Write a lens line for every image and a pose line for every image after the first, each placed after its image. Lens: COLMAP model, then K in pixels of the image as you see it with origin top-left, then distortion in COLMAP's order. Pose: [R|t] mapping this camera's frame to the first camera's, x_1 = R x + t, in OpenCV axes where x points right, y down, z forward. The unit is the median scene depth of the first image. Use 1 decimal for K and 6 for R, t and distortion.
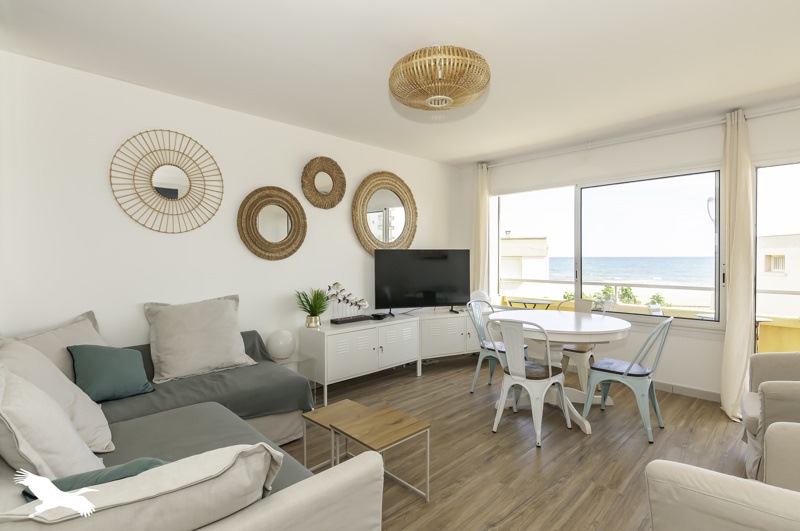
lens RADIAL K [[373.5, 0, 400.0], [0, 373.5, 265.5], [0, 0, 1]] dist [-0.000270, -0.000036]
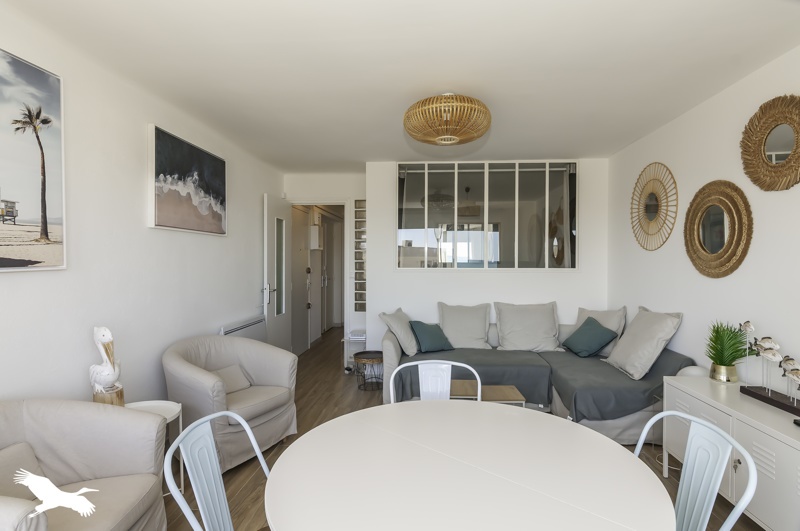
lens RADIAL K [[373.5, 0, 400.0], [0, 373.5, 265.5], [0, 0, 1]] dist [-0.000270, -0.000036]
pose [[-0.750674, 0.005769, -0.660647, 0.677609], [-0.006945, 0.999838, 0.016623, -0.050627], [0.660636, 0.017066, -0.750512, 1.214502]]
